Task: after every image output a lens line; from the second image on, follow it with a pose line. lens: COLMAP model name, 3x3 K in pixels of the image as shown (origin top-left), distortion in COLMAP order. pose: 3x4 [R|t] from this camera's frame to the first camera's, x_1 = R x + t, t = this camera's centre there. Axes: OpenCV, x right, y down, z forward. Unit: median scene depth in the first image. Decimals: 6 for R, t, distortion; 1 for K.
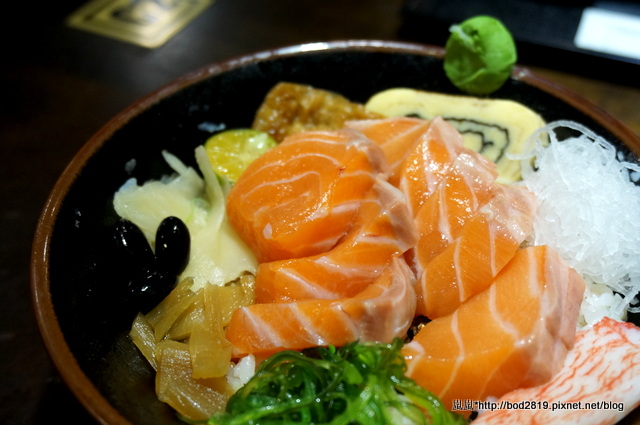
lens RADIAL K [[796.7, 0, 320.0], [0, 796.7, 212.5], [0, 0, 1]] dist [0.007279, 0.023811]
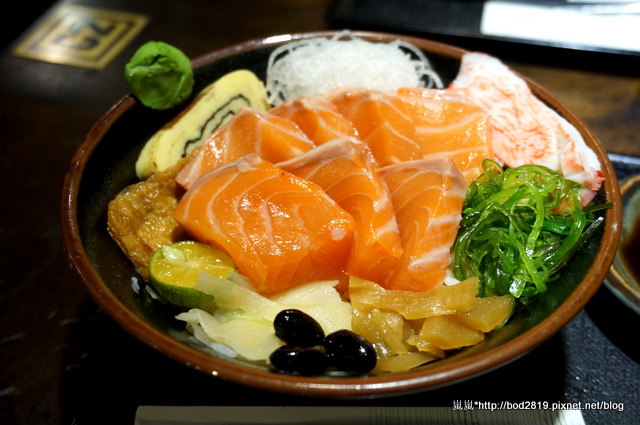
lens RADIAL K [[796.7, 0, 320.0], [0, 796.7, 212.5], [0, 0, 1]] dist [0.007279, 0.023811]
pose [[0.150523, -0.655363, 0.740163, -0.922125], [0.683671, 0.609808, 0.400909, -0.483637], [-0.714098, 0.445682, 0.539843, 0.424049]]
